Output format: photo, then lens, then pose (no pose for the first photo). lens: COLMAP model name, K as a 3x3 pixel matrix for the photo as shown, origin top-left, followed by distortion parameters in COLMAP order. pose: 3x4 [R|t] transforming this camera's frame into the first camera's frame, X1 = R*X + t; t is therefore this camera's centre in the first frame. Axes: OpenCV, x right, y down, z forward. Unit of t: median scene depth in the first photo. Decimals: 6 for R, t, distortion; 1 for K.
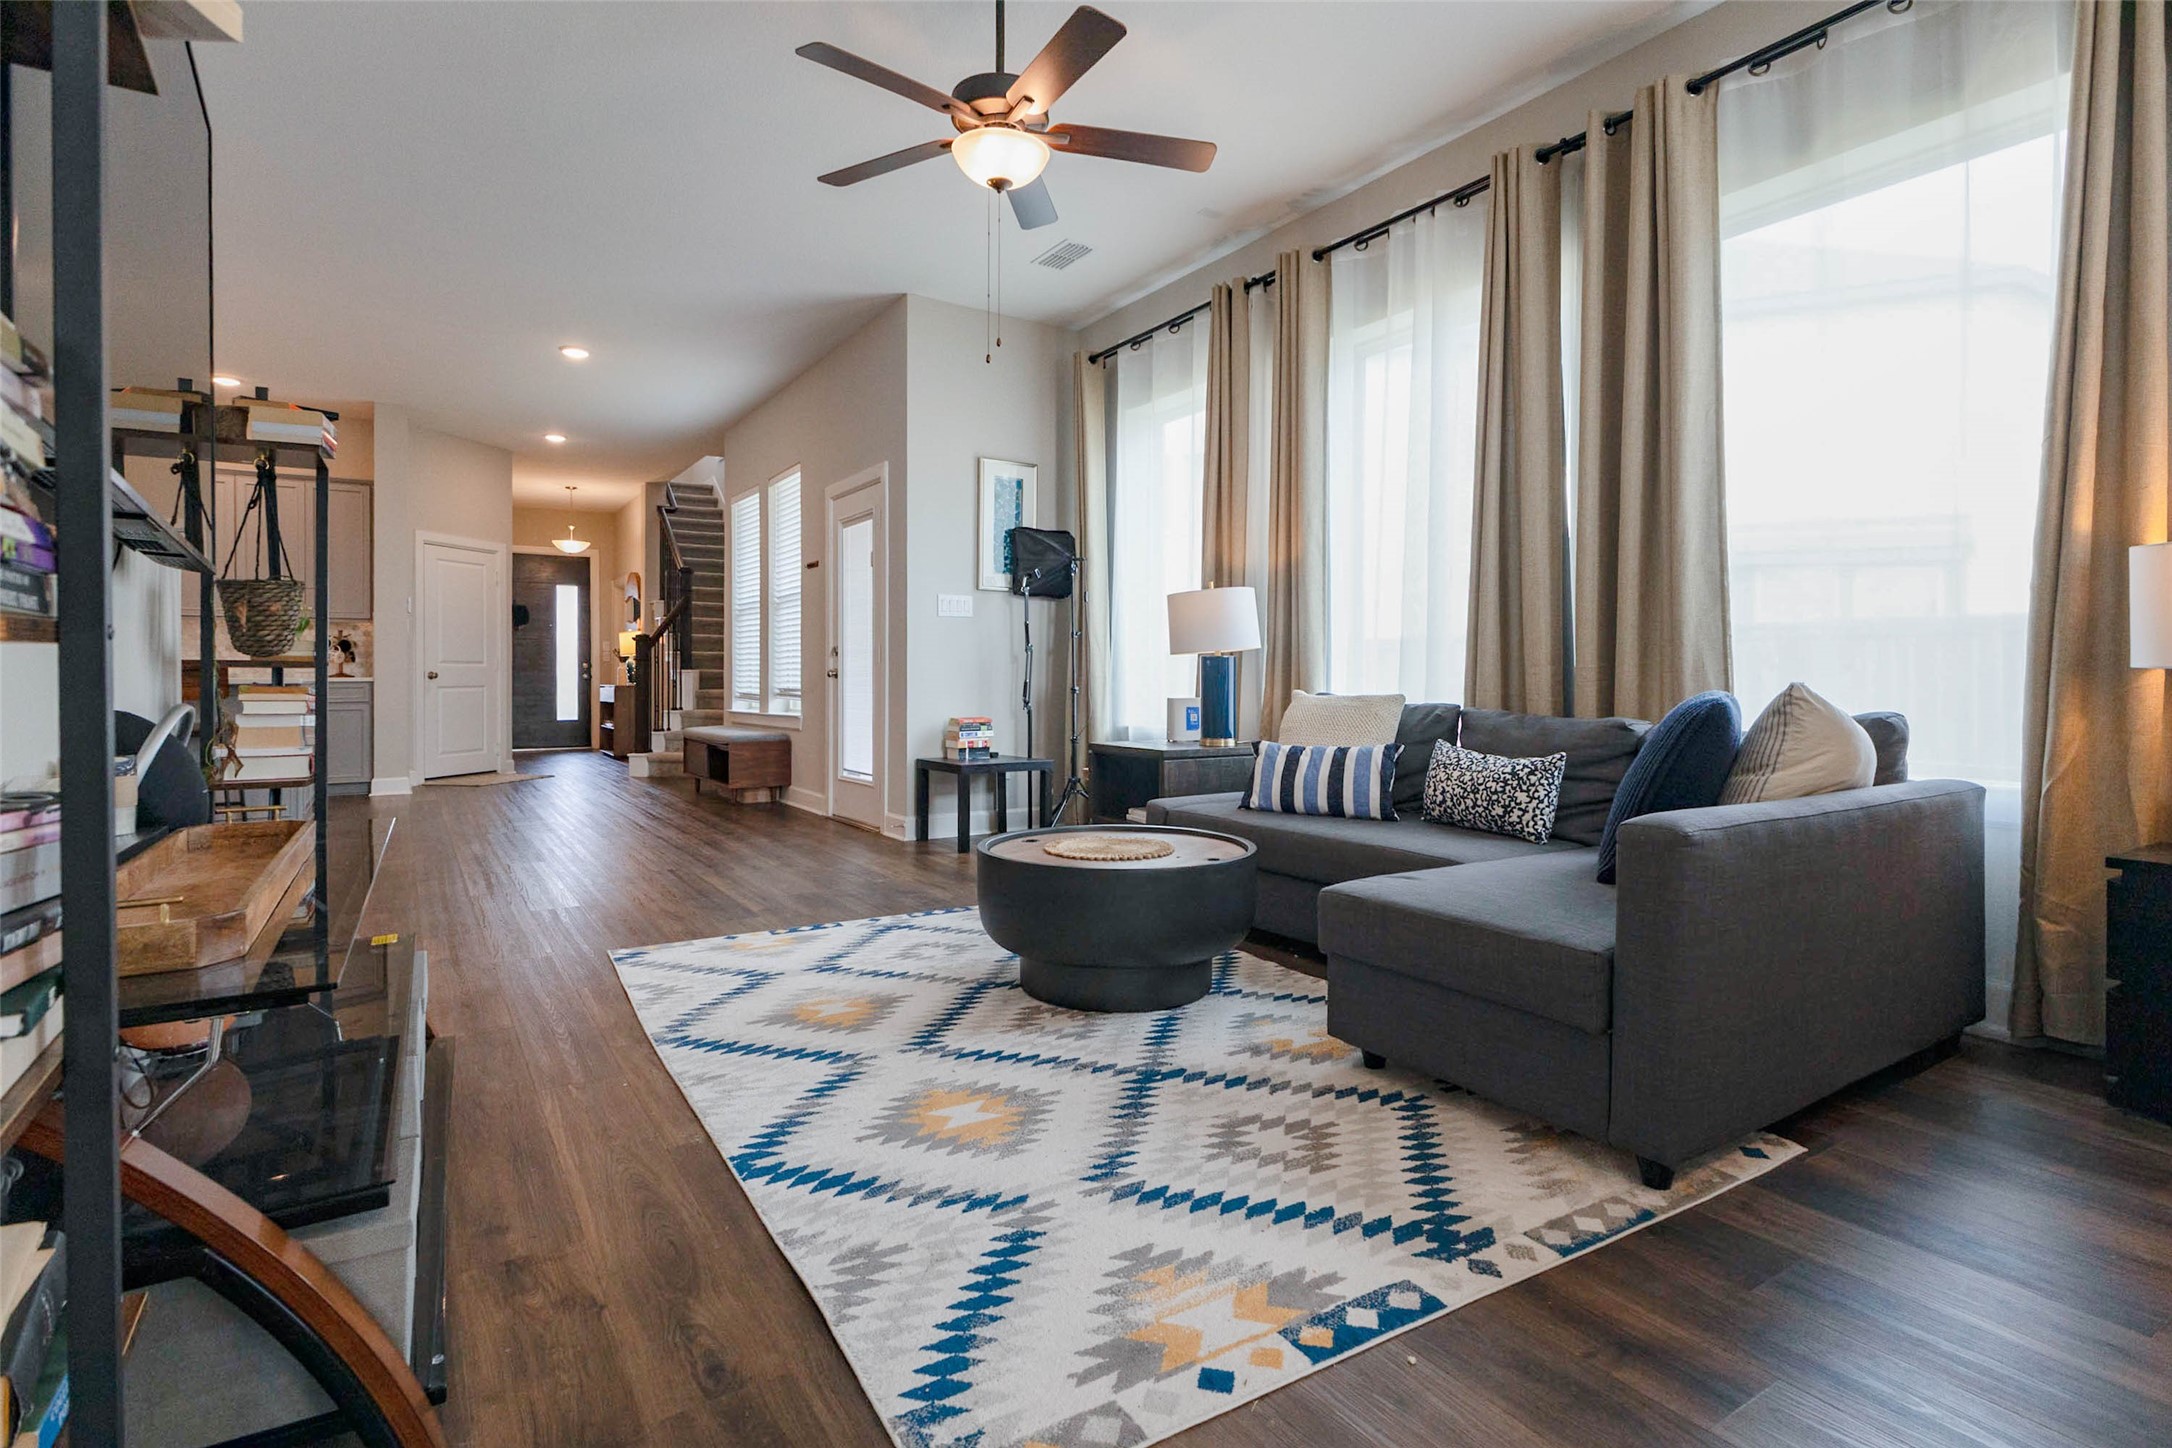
lens RADIAL K [[1055.3, 0, 1104.9], [0, 1055.3, 689.2], [0, 0, 1]] dist [-0.009552, 0.000841]
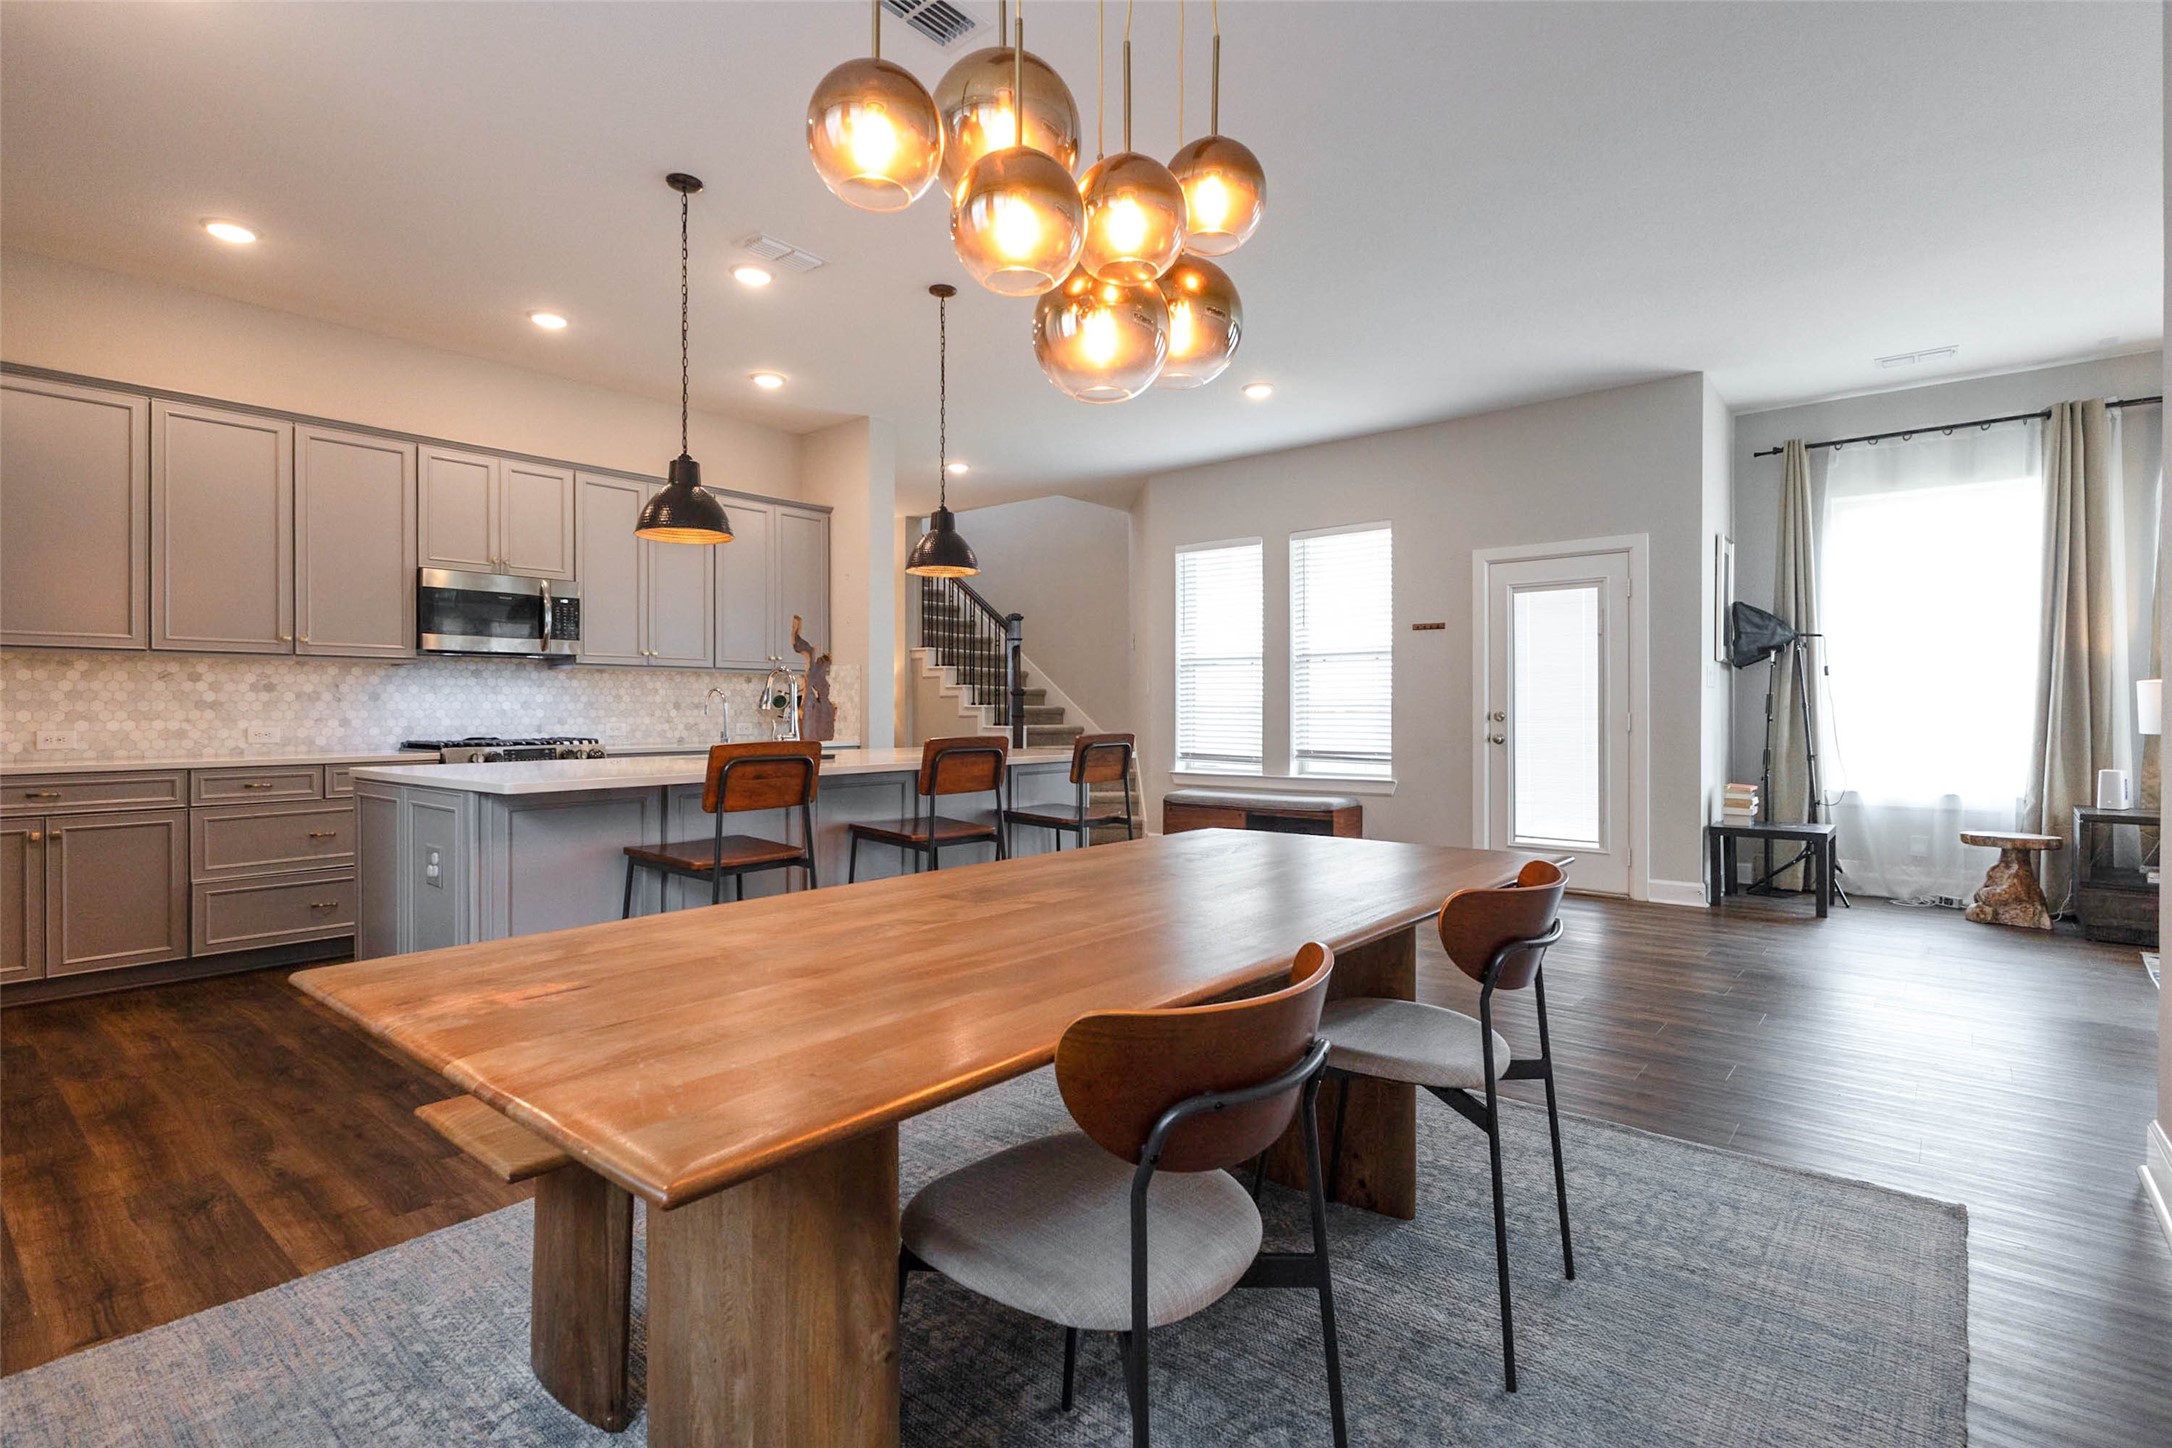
lens RADIAL K [[1037.4, 0, 1093.8], [0, 1037.4, 697.2], [0, 0, 1]] dist [-0.002312, 0.002079]
pose [[0.962274, 0.004644, 0.272042, -0.630011], [0.002617, 0.999650, -0.026322, -0.021399], [-0.272069, 0.026041, 0.961925, 0.118787]]
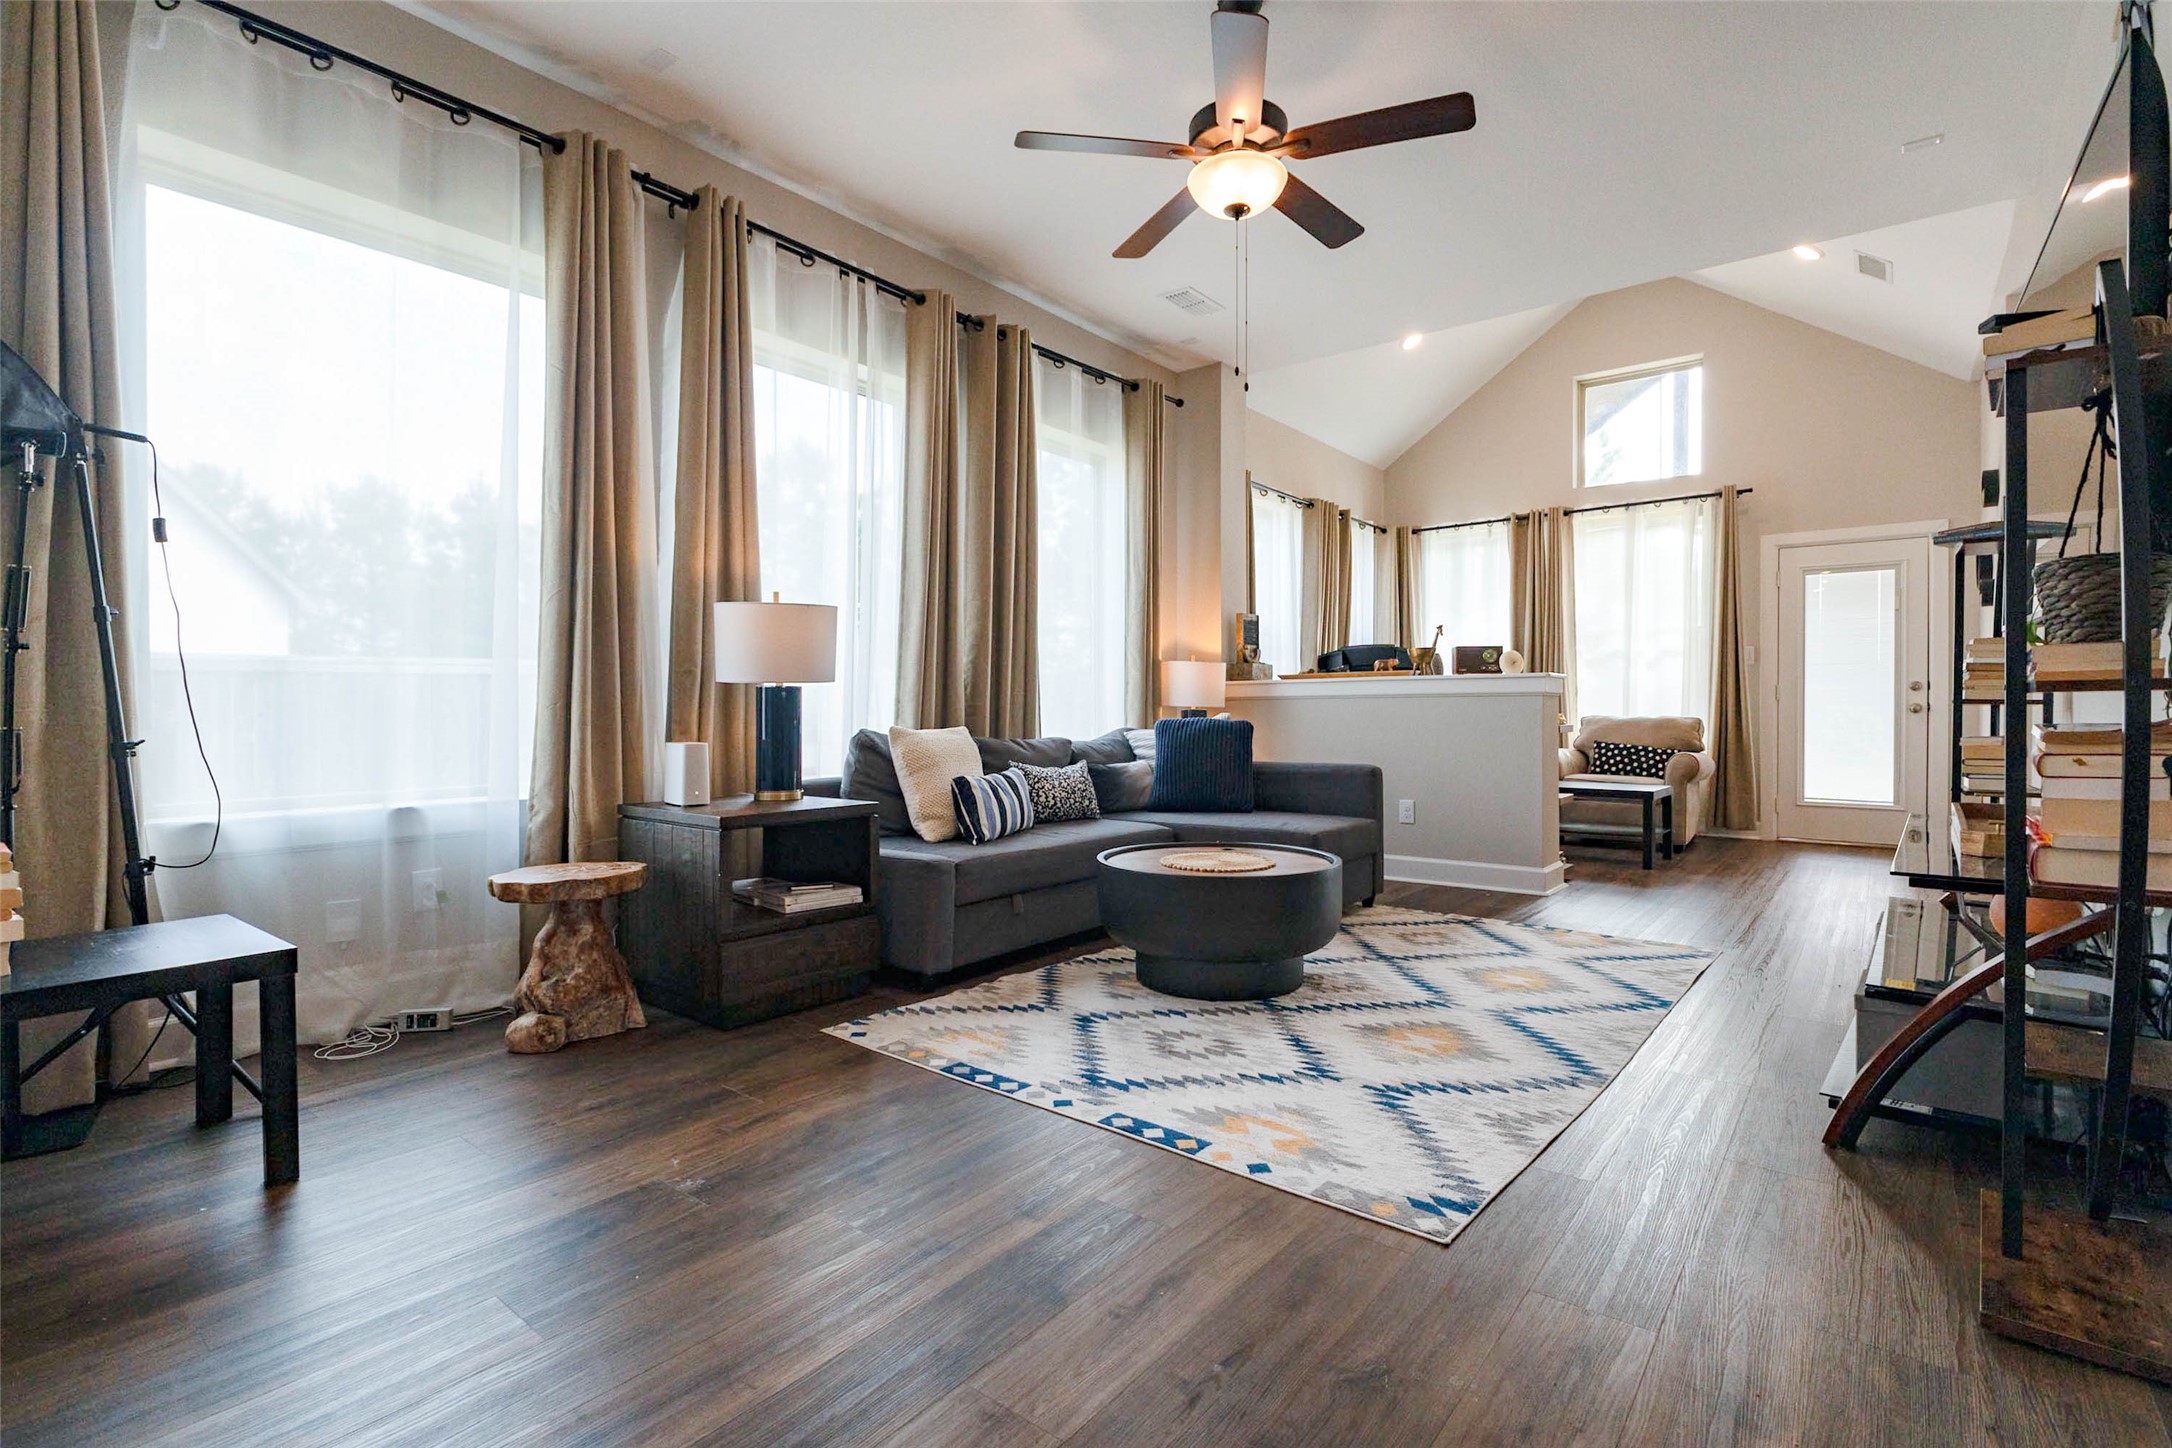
lens RADIAL K [[998.8, 0, 1083.0], [0, 998.8, 724.2], [0, 0, 1]] dist [-0.007151, -0.000512]
pose [[-0.291711, -0.011932, 0.956432, -0.317741], [0.013242, 0.999776, 0.016511, -0.005901], [-0.956415, 0.017482, -0.291488, 0.469548]]
